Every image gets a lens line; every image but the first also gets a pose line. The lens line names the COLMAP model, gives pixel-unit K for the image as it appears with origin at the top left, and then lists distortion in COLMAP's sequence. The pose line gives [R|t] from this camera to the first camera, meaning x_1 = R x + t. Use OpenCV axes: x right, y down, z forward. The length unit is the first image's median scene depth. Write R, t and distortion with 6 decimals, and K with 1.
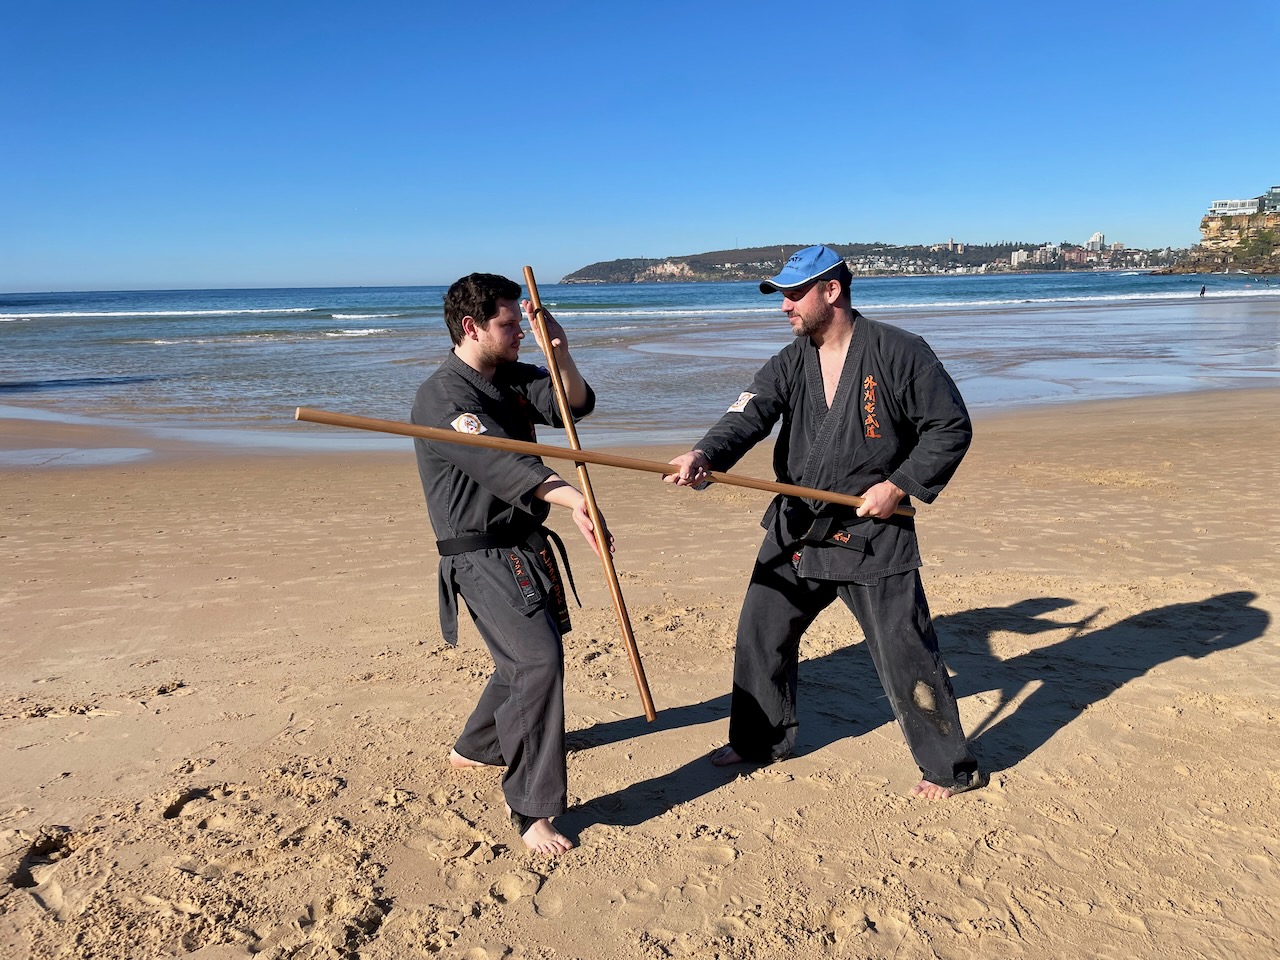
lens RADIAL K [[978.5, 0, 647.2], [0, 978.5, 477.2], [0, 0, 1]] dist [0.086852, -0.121175]
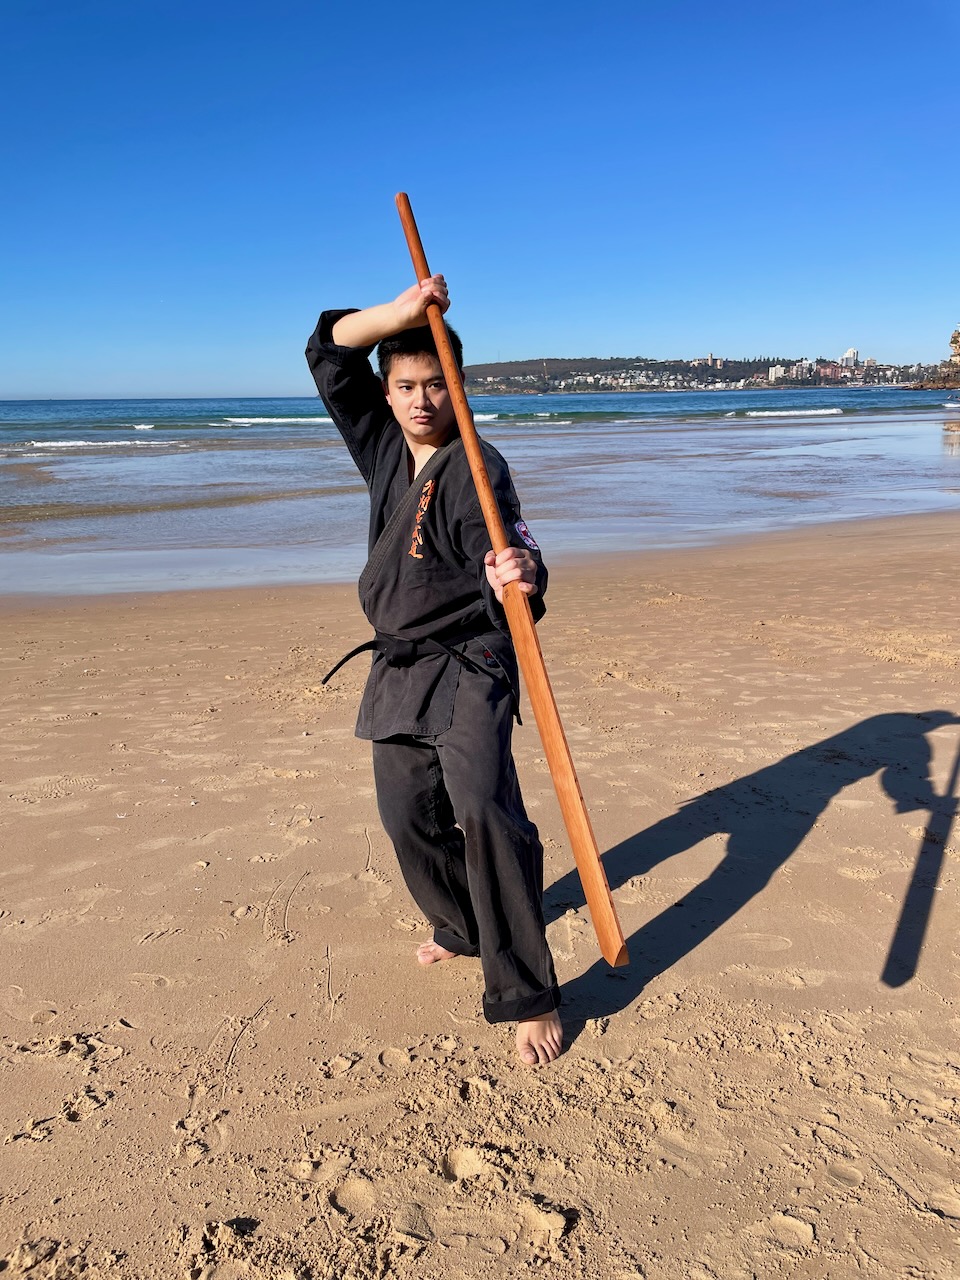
lens RADIAL K [[978.5, 0, 483.1], [0, 978.5, 647.1], [0, 0, 1]] dist [0.086852, -0.121175]
pose [[0.997313, -0.014508, 0.071810, 0.264834], [0.010629, 0.998478, 0.054110, -0.070556], [-0.072486, -0.053201, 0.995950, 0.681317]]
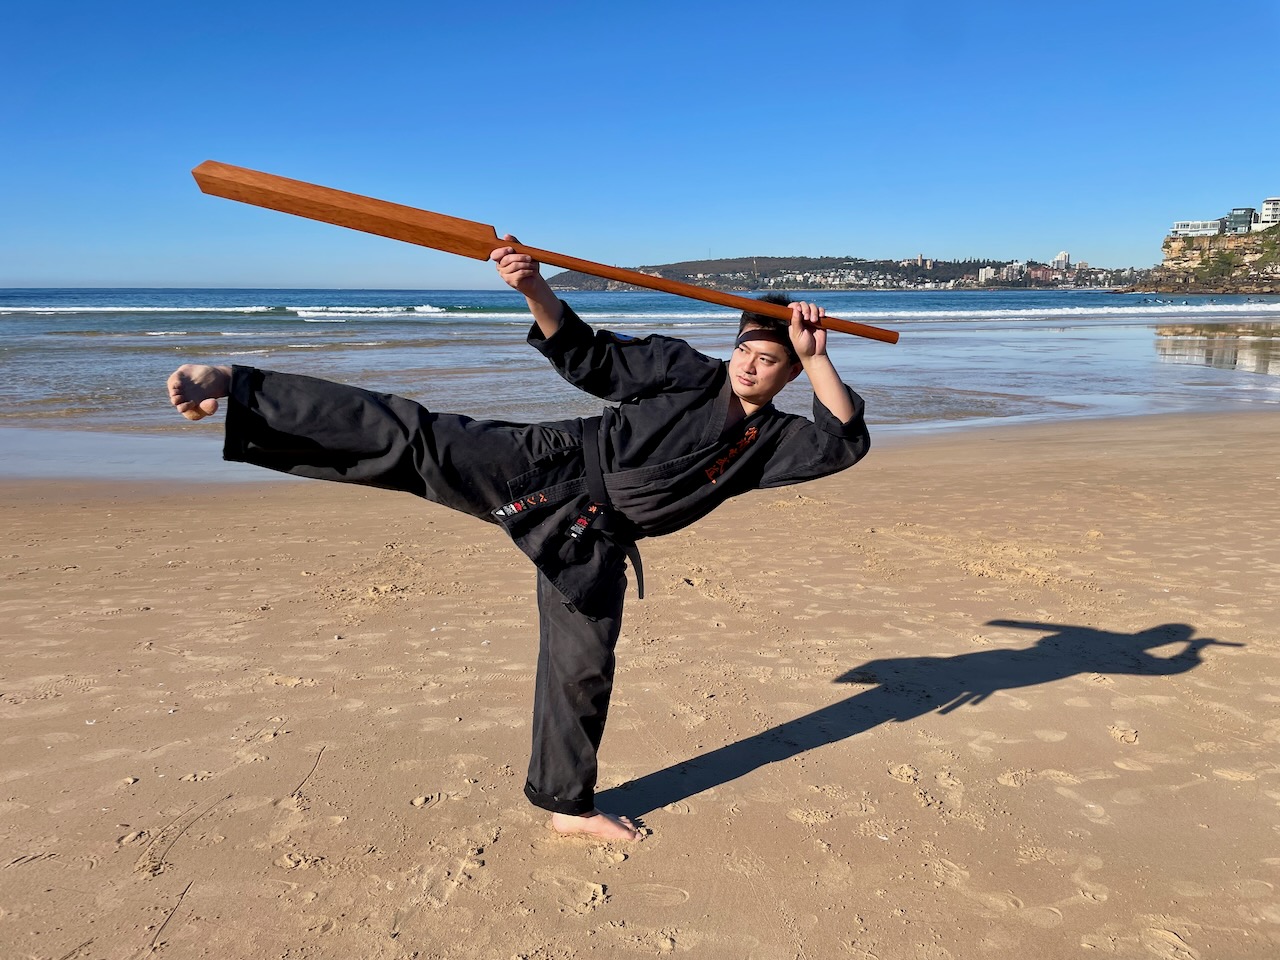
lens RADIAL K [[978.3, 0, 648.6], [0, 978.3, 473.1], [0, 0, 1]] dist [0.086146, -0.118229]
pose [[0.999390, 0.014744, 0.031672, 0.411819], [-0.014343, 0.999815, -0.012834, -0.082681], [-0.031856, 0.012372, 0.999416, 0.698658]]
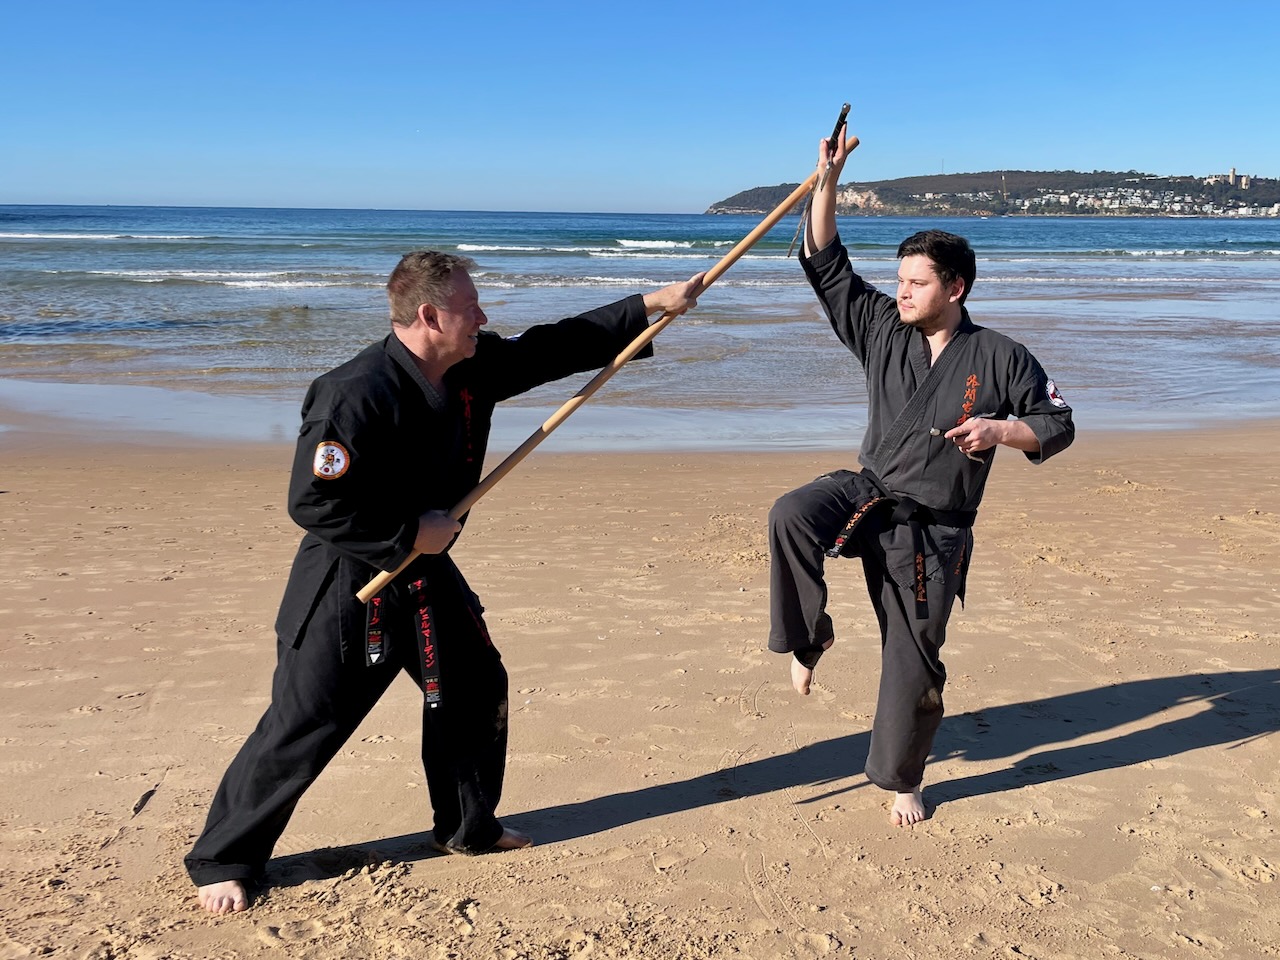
lens RADIAL K [[1295.3, 0, 746.9], [0, 1295.3, 453.0], [0, 0, 1]] dist [0.088943, -0.122164]
pose [[0.997982, 0.039184, -0.049972, 0.228515], [-0.039881, 0.999120, -0.013018, -0.061973], [0.049418, 0.014984, 0.998666, 0.313468]]
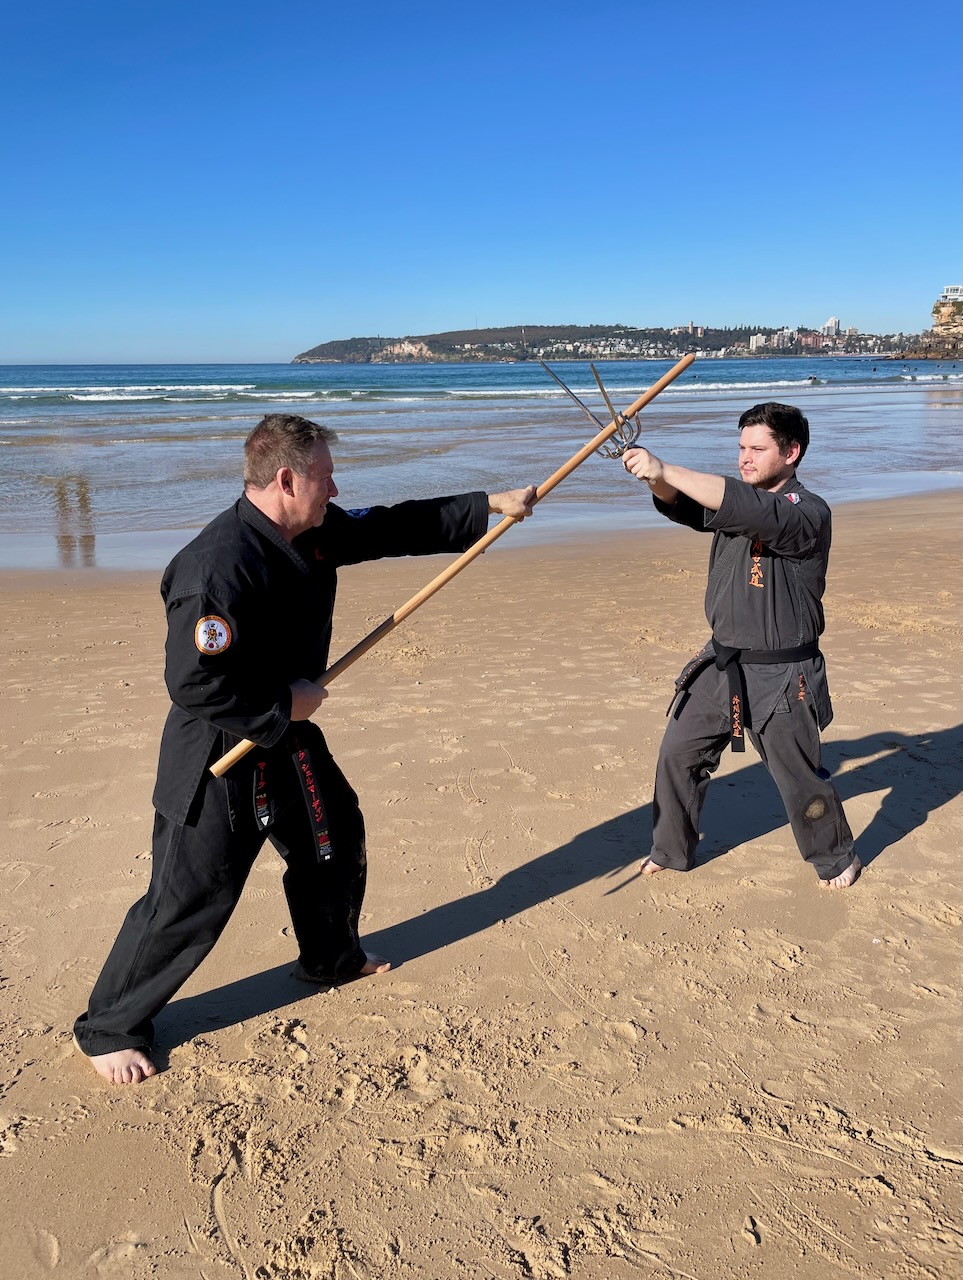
lens RADIAL K [[996.1, 0, 478.9], [0, 996.1, 618.8], [0, 0, 1]] dist [0.091537, -0.125768]
pose [[0.995812, -0.013466, 0.090425, 0.132174], [0.008592, 0.998500, 0.054077, -0.082535], [-0.091017, -0.053074, 0.994434, 0.415167]]
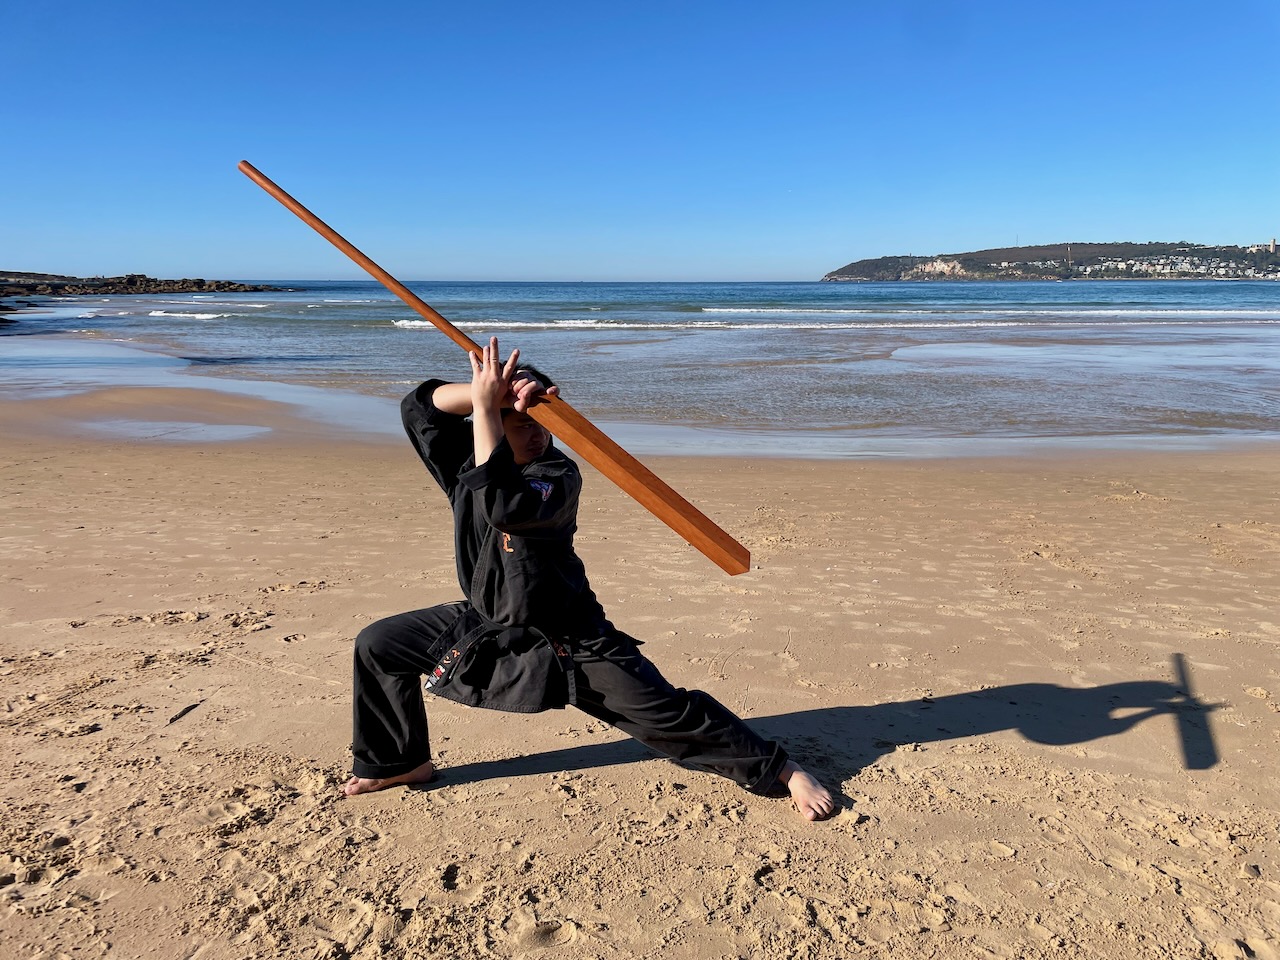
lens RADIAL K [[978.5, 0, 647.2], [0, 978.5, 477.2], [0, 0, 1]] dist [0.086852, -0.121175]
pose [[0.966358, 0.070153, -0.247450, 0.316543], [-0.069387, 0.997520, 0.011825, -0.053594], [0.247666, 0.005743, 0.968828, 0.449211]]
